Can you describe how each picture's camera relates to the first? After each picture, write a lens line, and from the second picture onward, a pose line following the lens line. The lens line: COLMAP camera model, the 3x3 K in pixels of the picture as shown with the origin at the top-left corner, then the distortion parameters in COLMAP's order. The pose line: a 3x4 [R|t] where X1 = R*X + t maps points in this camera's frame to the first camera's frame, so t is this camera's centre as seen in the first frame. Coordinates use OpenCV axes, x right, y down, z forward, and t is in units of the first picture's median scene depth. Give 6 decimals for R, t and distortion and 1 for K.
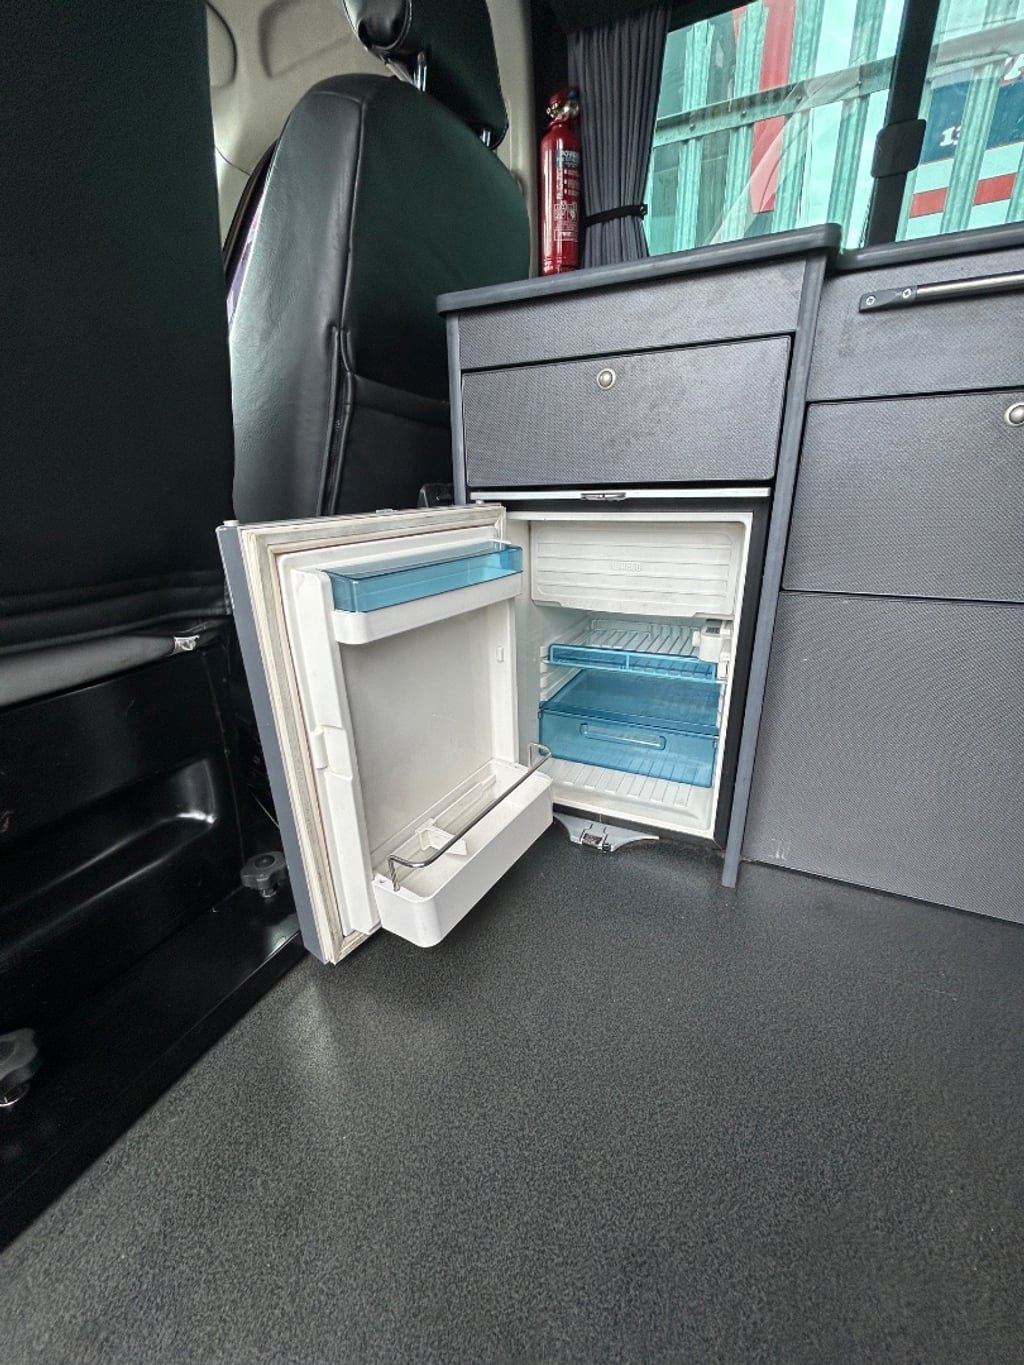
lens RADIAL K [[549.5, 0, 515.2], [0, 549.5, 680.3], [0, 0, 1]] dist [0.002256, 0.000137]
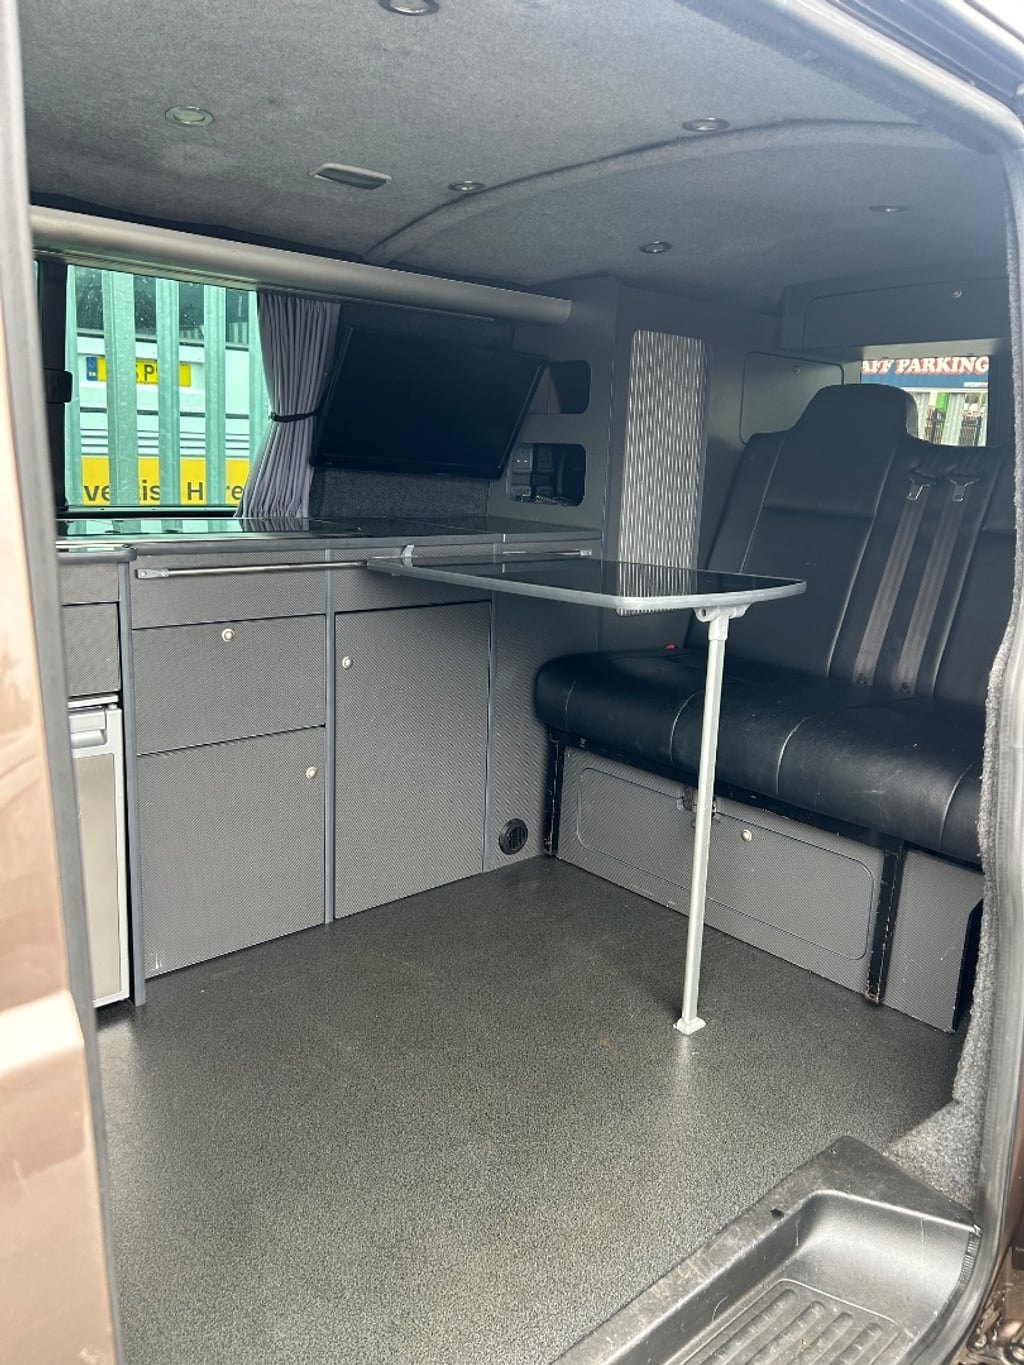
lens RADIAL K [[1004.3, 0, 518.6], [0, 1004.3, 688.1], [0, 0, 1]] dist [0.073189, -0.083258]
pose [[0.384720, -0.170155, 0.907214, -1.292973], [0.264083, 0.962068, 0.068454, -0.238158], [-0.884449, 0.213245, 0.415061, -0.854964]]
